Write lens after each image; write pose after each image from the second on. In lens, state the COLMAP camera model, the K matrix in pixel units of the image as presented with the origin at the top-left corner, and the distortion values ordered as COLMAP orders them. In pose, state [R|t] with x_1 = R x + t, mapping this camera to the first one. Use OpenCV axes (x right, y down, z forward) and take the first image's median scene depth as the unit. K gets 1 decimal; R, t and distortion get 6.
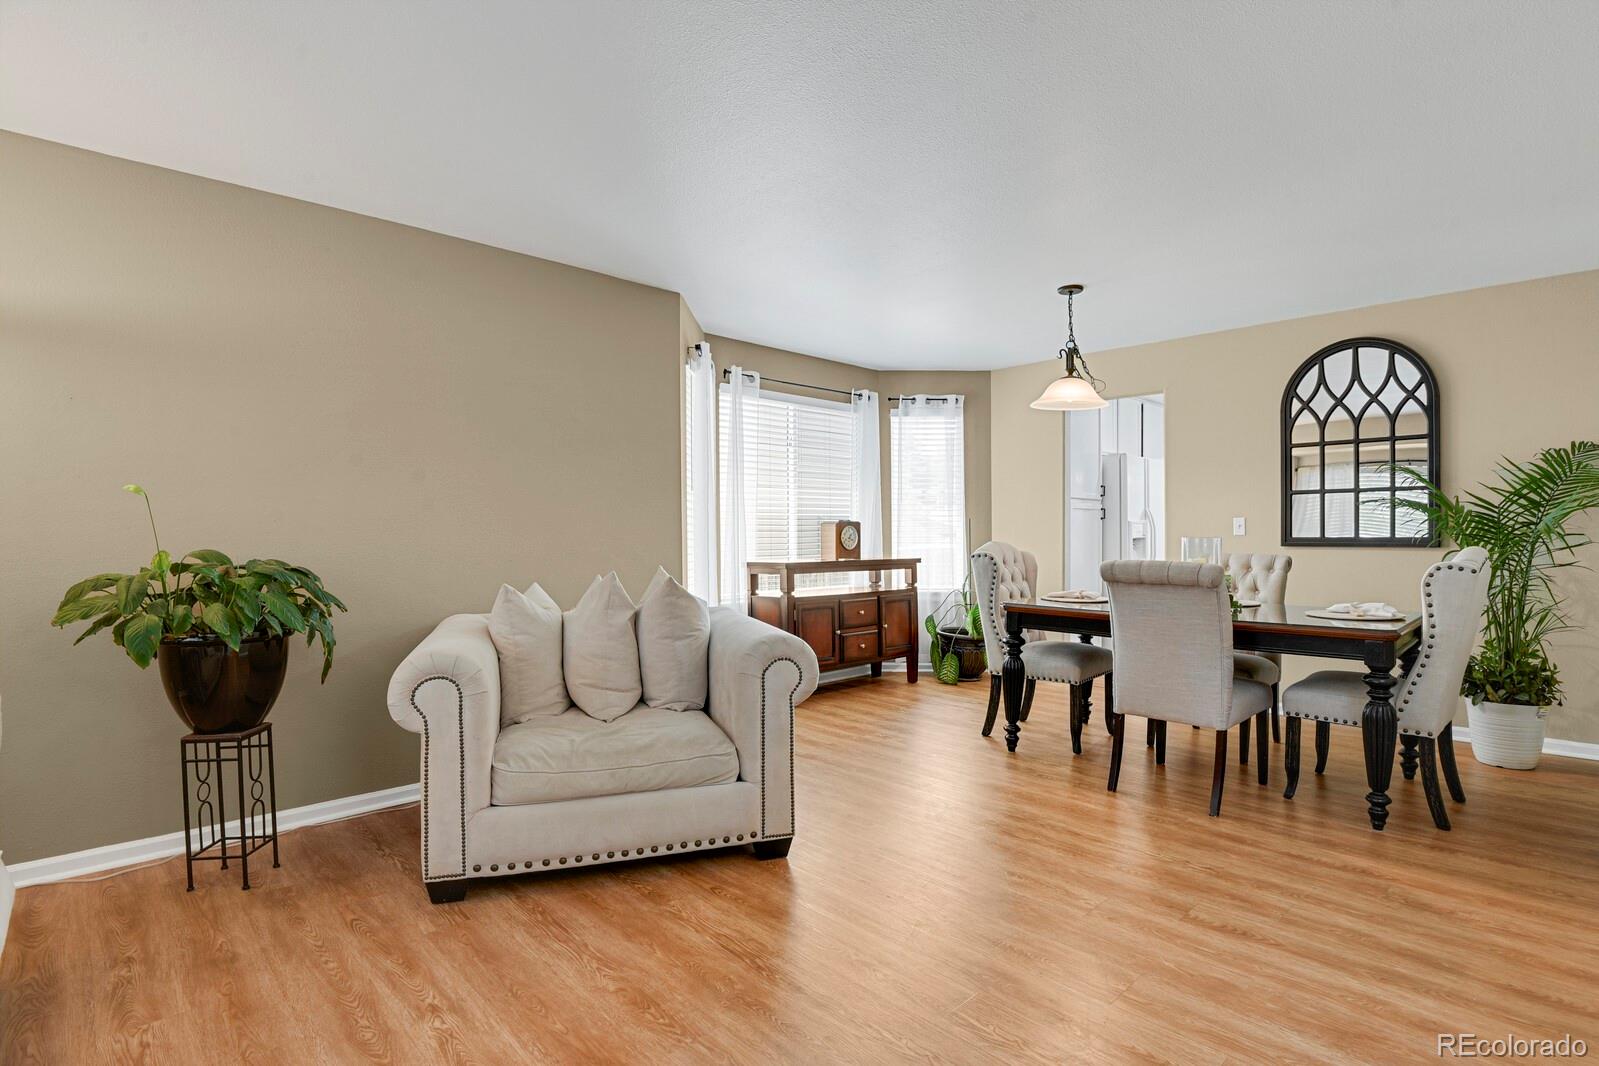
lens RADIAL K [[779.9, 0, 802.6], [0, 779.9, 539.1], [0, 0, 1]] dist [-0.021669, -0.006251]
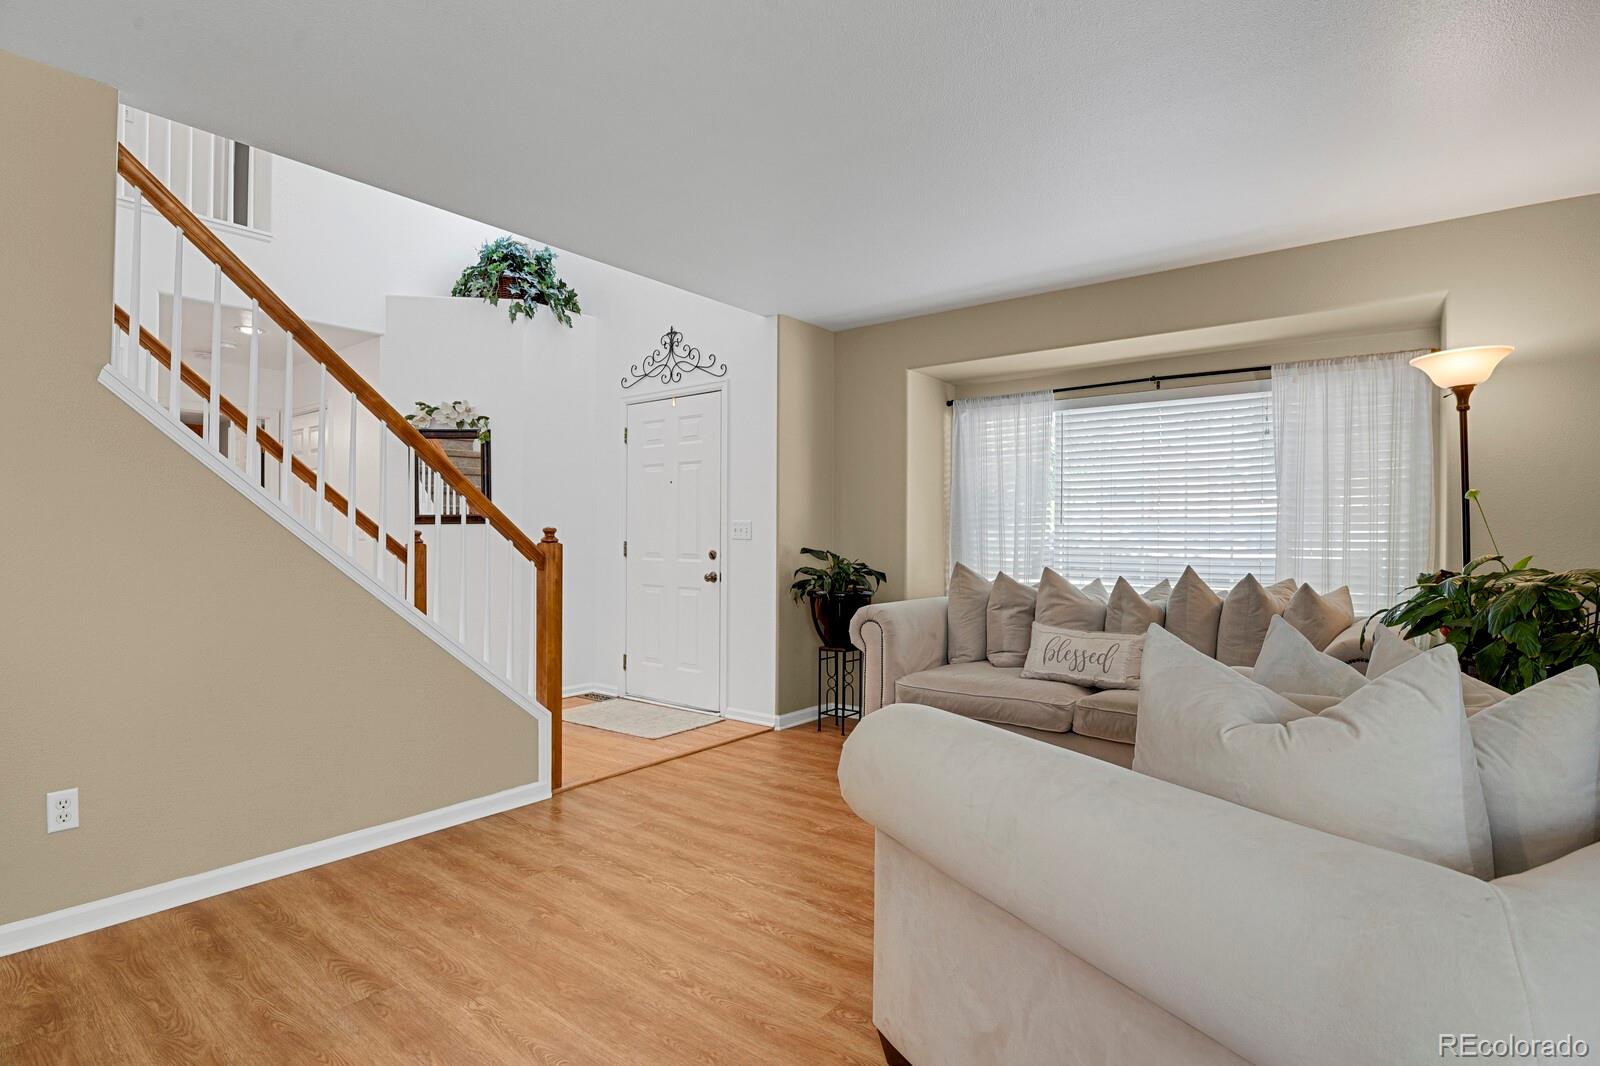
lens RADIAL K [[803.0, 0, 800.0], [0, 803.0, 533.0], [0, 0, 1]] dist [-0.024048, -0.000744]
pose [[-0.990030, -0.000538, -0.140855, 0.101991], [-0.001290, 0.999985, 0.005244, -0.010465], [0.140850, 0.005373, -0.990016, 1.189533]]
